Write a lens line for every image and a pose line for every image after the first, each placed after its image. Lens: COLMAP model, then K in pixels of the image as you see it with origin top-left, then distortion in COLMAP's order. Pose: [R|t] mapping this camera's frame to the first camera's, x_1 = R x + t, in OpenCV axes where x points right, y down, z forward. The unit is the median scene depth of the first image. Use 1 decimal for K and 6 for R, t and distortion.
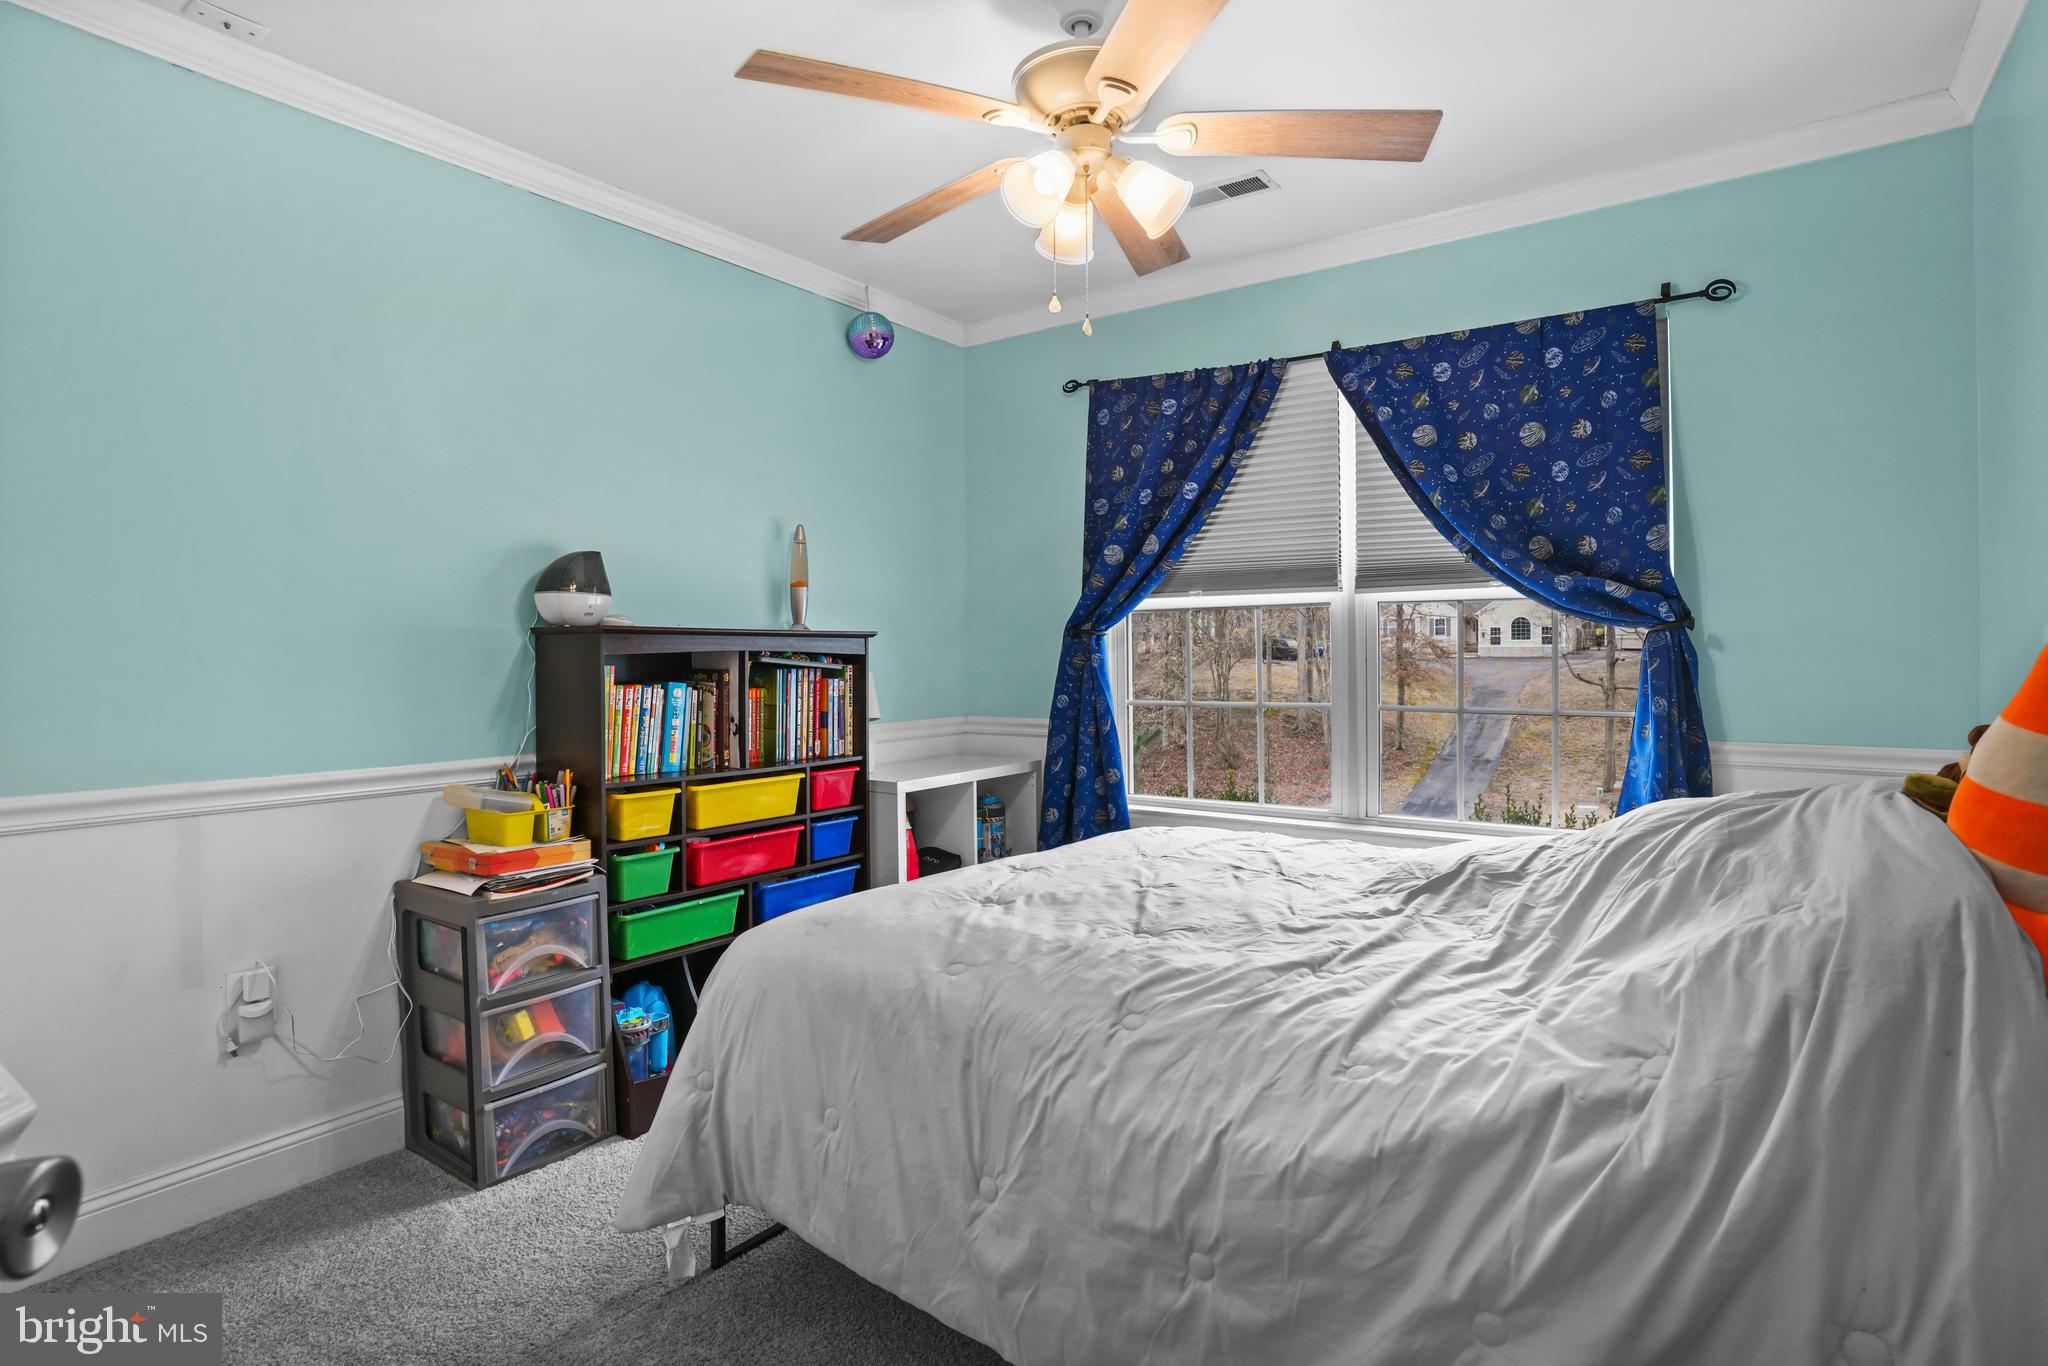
lens RADIAL K [[1015.4, 0, 1029.6], [0, 1015.4, 663.8], [0, 0, 1]] dist [-0.057979, 0.013995]
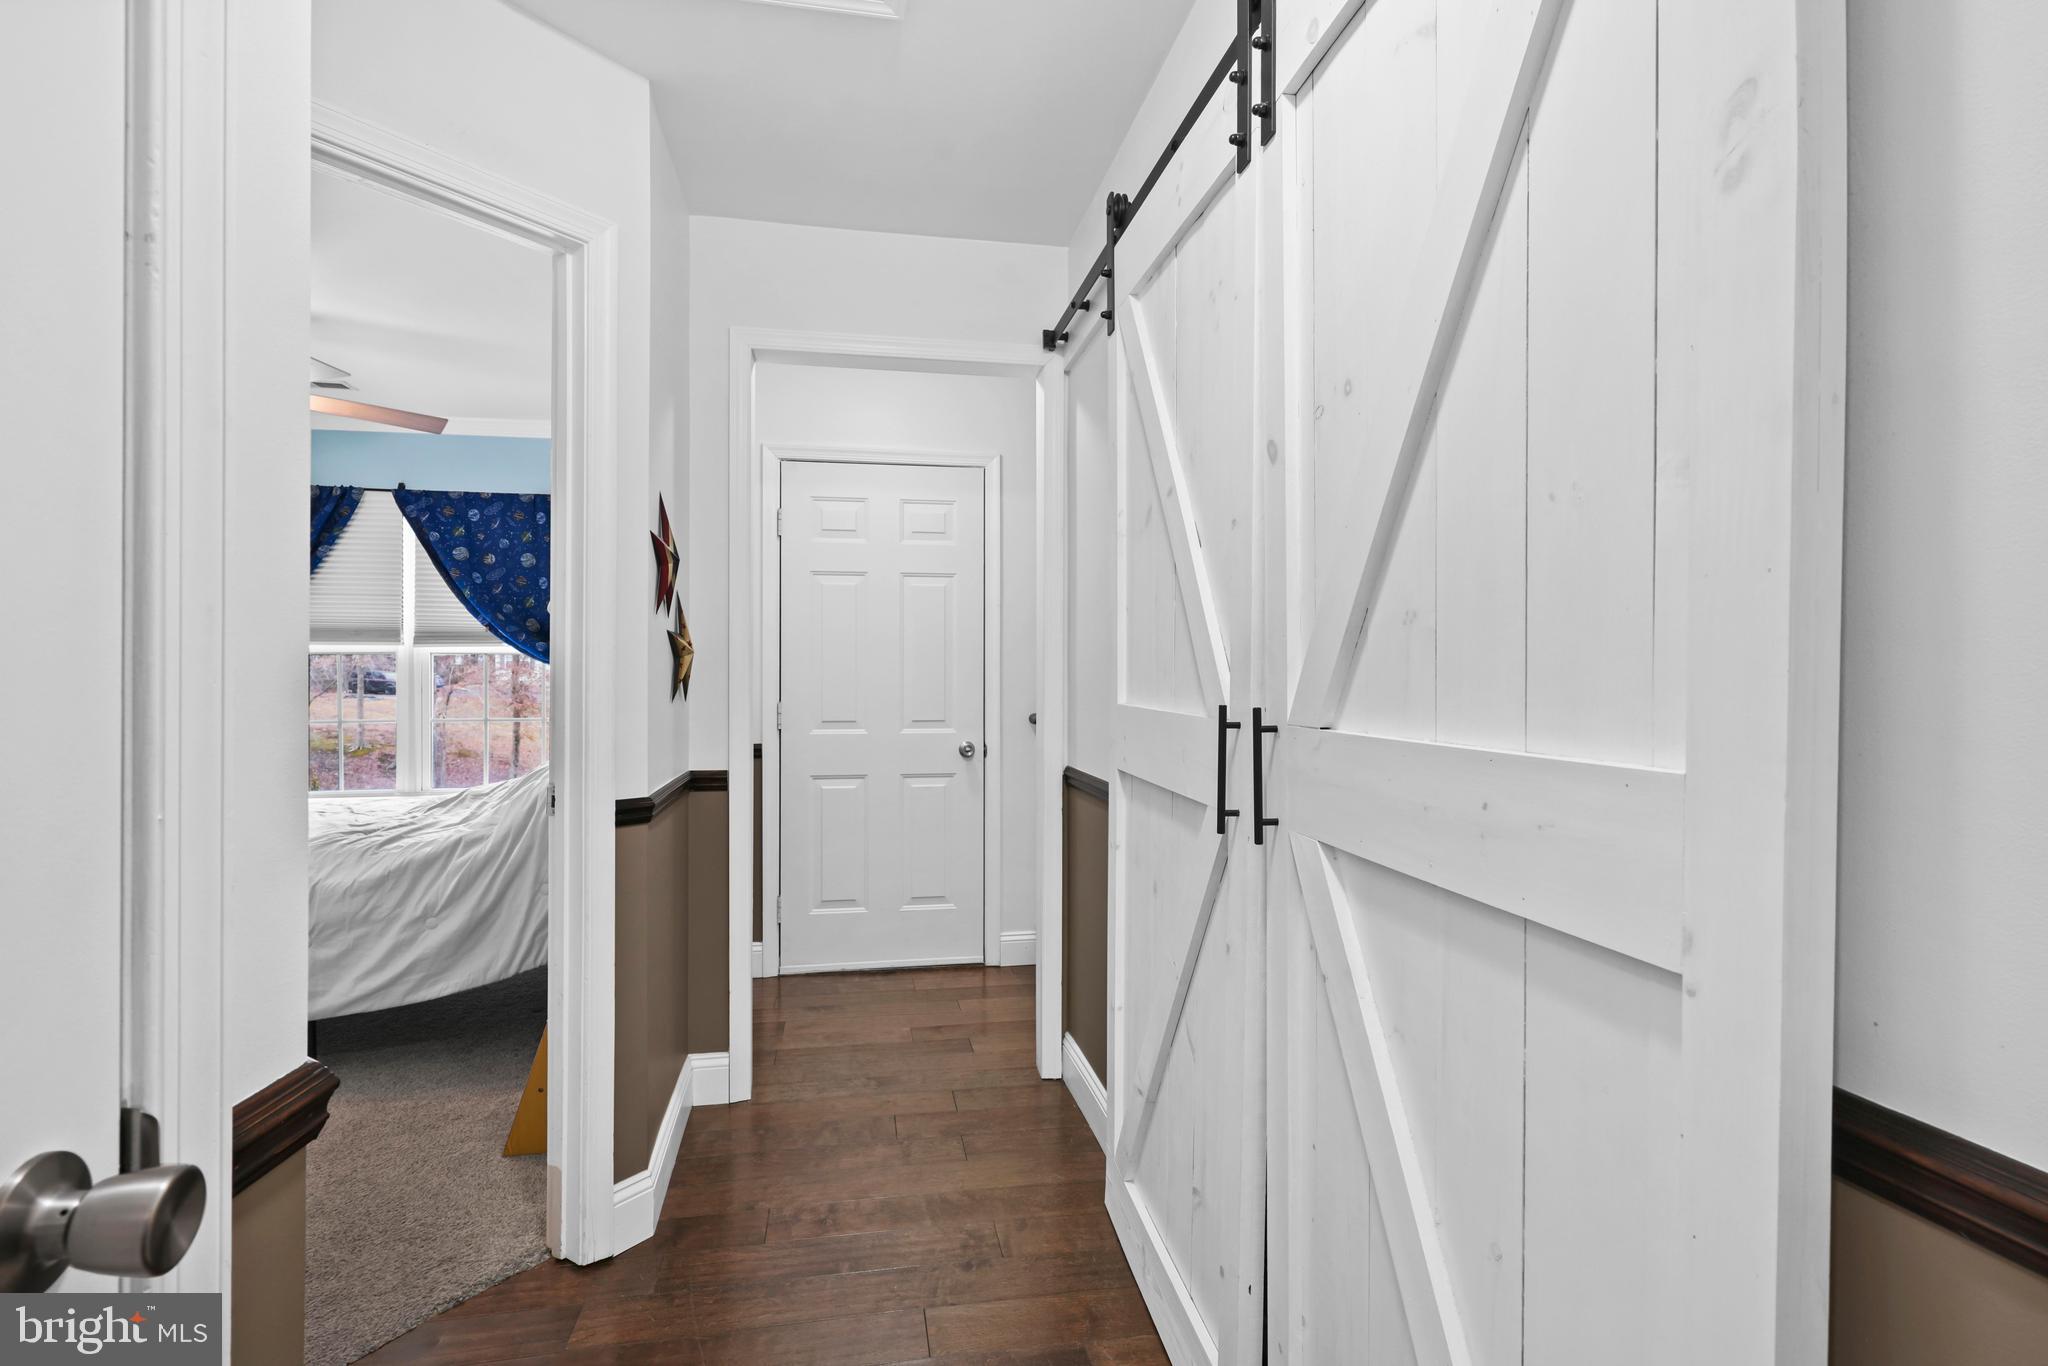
lens RADIAL K [[998.1, 0, 1028.5], [0, 998.1, 671.2], [0, 0, 1]] dist [0.005144, 0.000450]
pose [[0.682864, 0.009590, 0.730482, -0.167213], [0.009271, 0.999720, -0.021791, 0.010696], [-0.730487, 0.021652, 0.682584, -0.794761]]
